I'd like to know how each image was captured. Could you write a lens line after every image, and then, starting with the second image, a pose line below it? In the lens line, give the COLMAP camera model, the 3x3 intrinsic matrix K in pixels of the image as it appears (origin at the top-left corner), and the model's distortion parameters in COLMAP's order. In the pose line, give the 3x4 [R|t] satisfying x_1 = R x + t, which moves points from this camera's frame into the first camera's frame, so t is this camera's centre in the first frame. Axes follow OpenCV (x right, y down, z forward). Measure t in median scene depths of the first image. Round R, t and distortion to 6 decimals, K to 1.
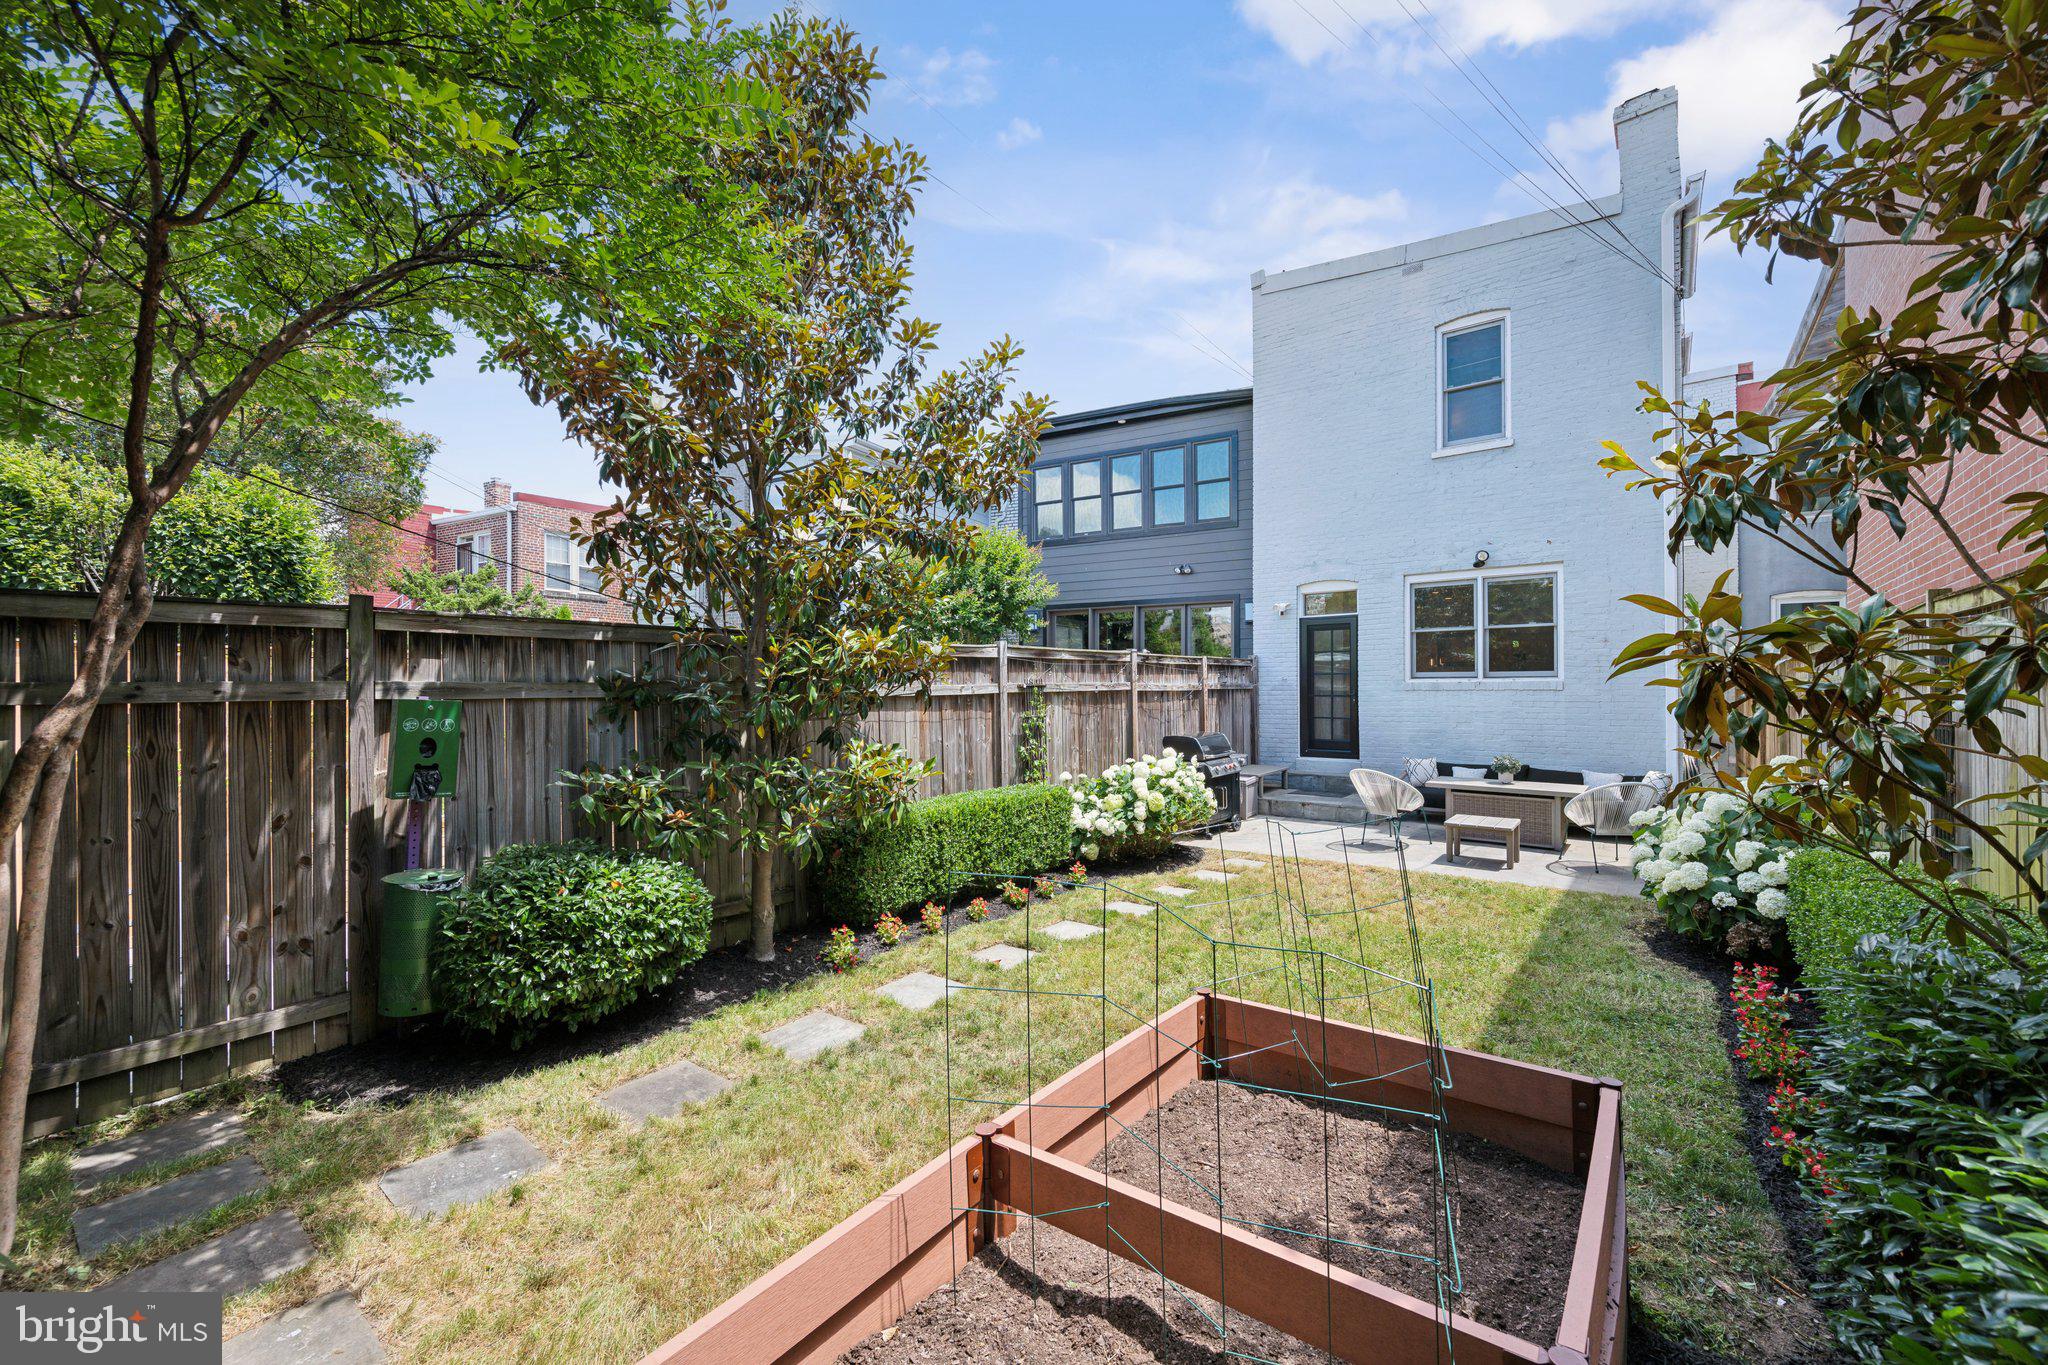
lens RADIAL K [[809.8, 0, 1020.2], [0, 809.8, 685.6], [0, 0, 1]] dist [0.000034, -0.000089]
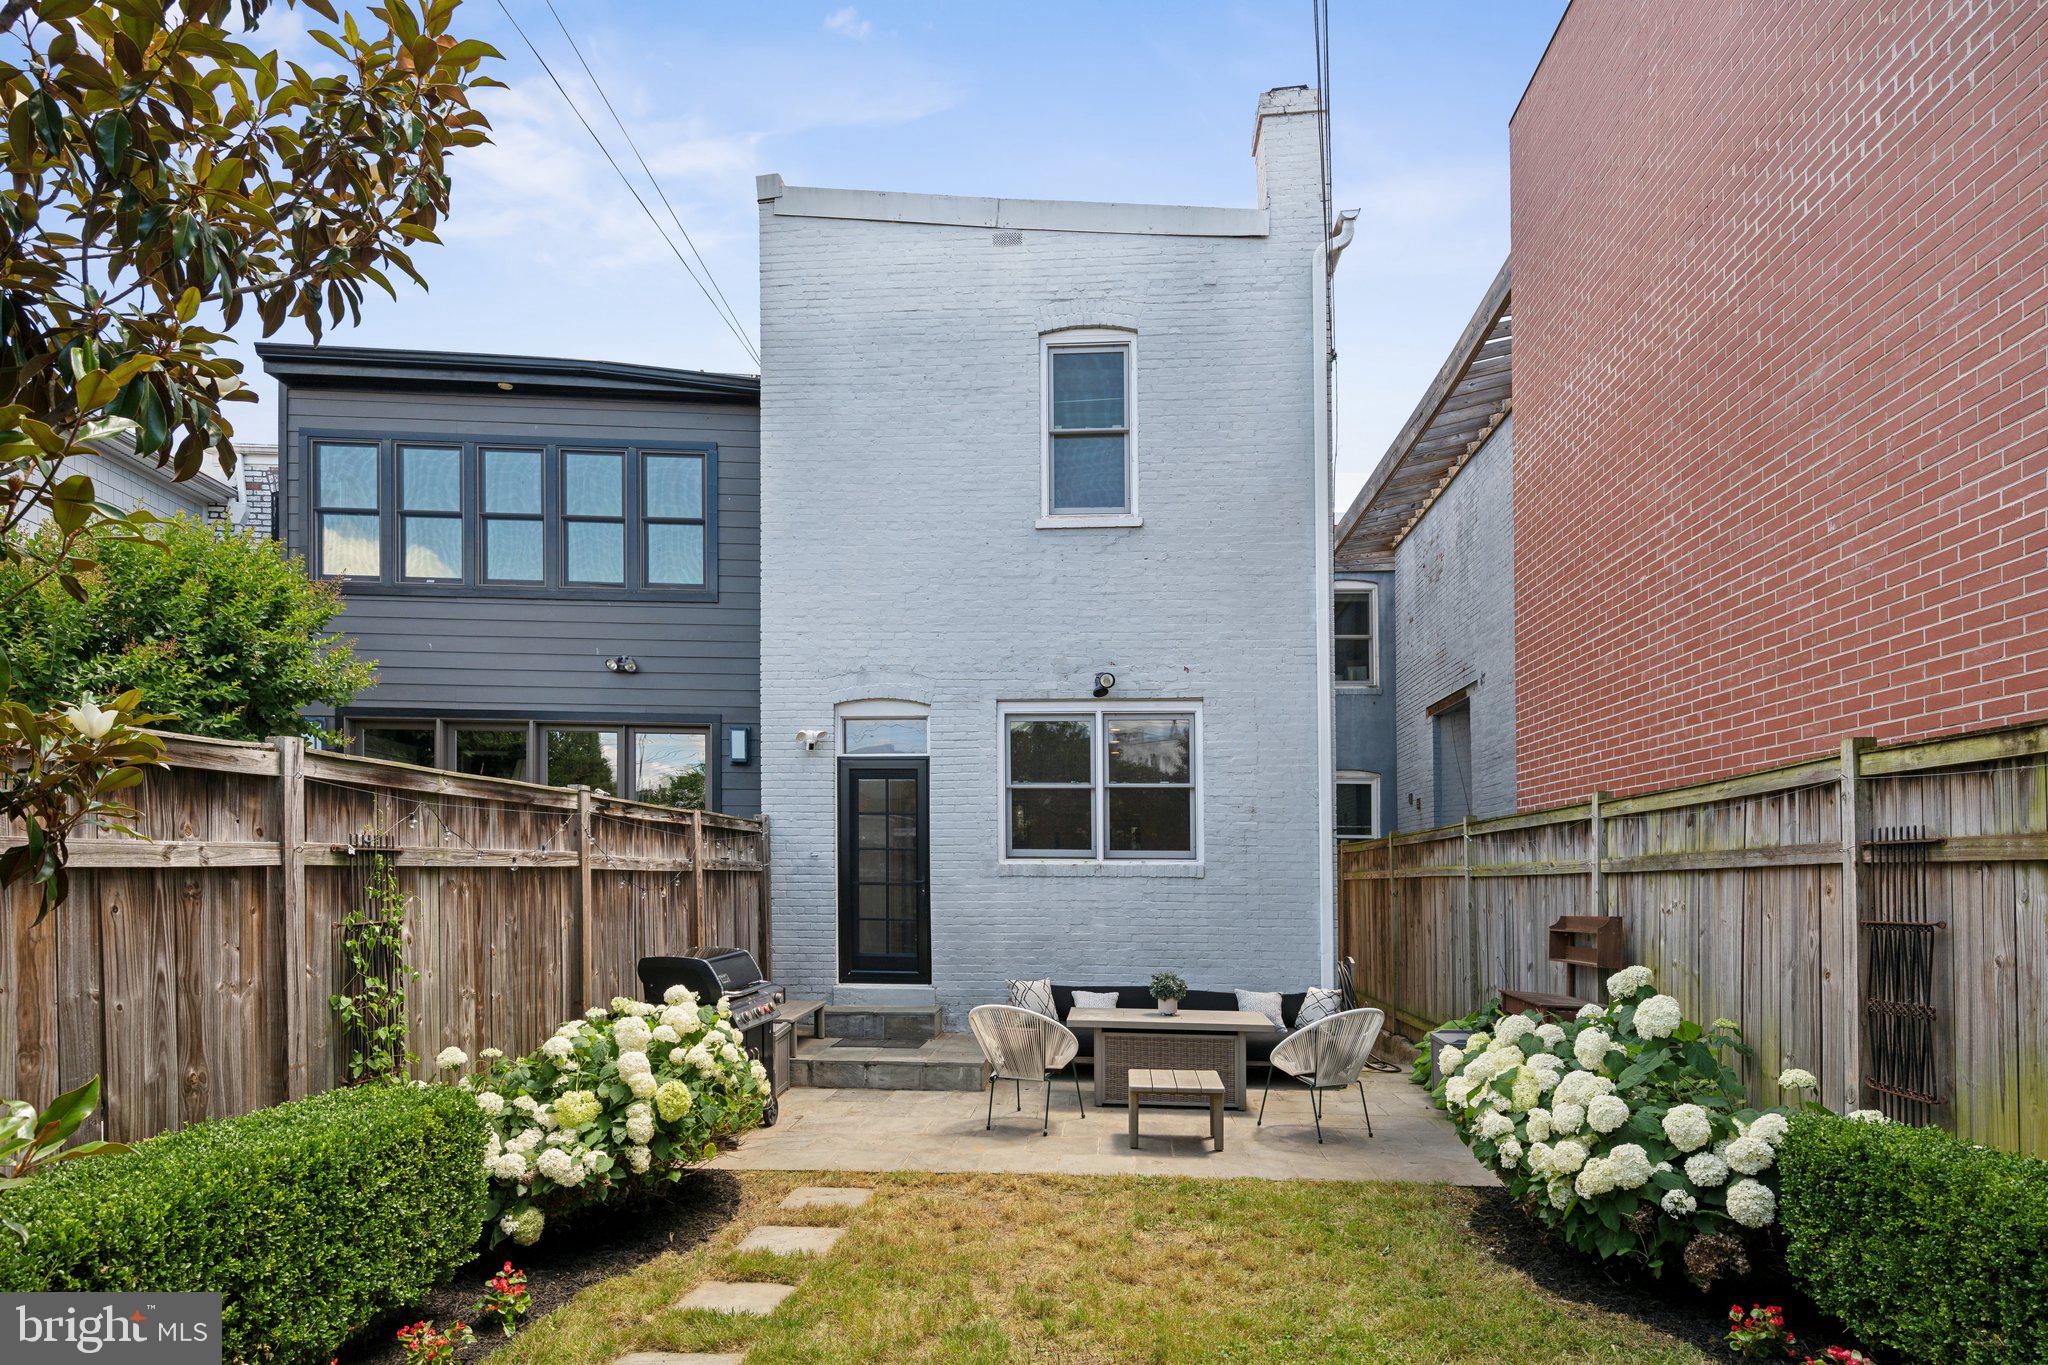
lens RADIAL K [[1153.1, 0, 1025.0], [0, 1153.1, 882.7], [0, 0, 1]] dist [0.000931, -0.001419]
pose [[0.828241, 0.009117, 0.560298, -0.037181], [-0.014042, 0.999891, 0.004487, 0.009313], [-0.560196, -0.011584, 0.828279, 0.294658]]
